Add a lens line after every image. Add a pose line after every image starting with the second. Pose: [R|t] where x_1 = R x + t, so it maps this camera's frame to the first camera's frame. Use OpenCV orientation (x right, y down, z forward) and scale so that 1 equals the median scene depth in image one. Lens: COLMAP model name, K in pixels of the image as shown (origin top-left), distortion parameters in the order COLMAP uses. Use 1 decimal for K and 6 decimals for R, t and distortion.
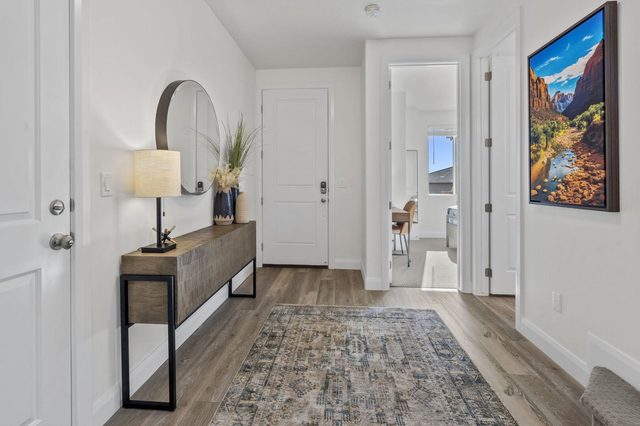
lens RADIAL K [[298.2, 0, 329.6], [0, 298.2, 198.6], [0, 0, 1]] dist [-0.001553, 0.000228]
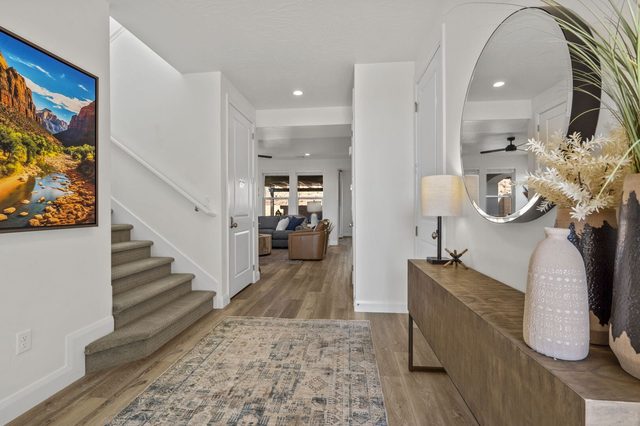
lens RADIAL K [[298.2, 0, 319.6], [0, 298.2, 212.0], [0, 0, 1]] dist [-0.001553, 0.000228]
pose [[-0.997991, 0.003558, 0.063262, -0.161898], [0.007209, 0.998315, 0.057580, -0.079469], [-0.062951, 0.057920, -0.996335, 1.916341]]
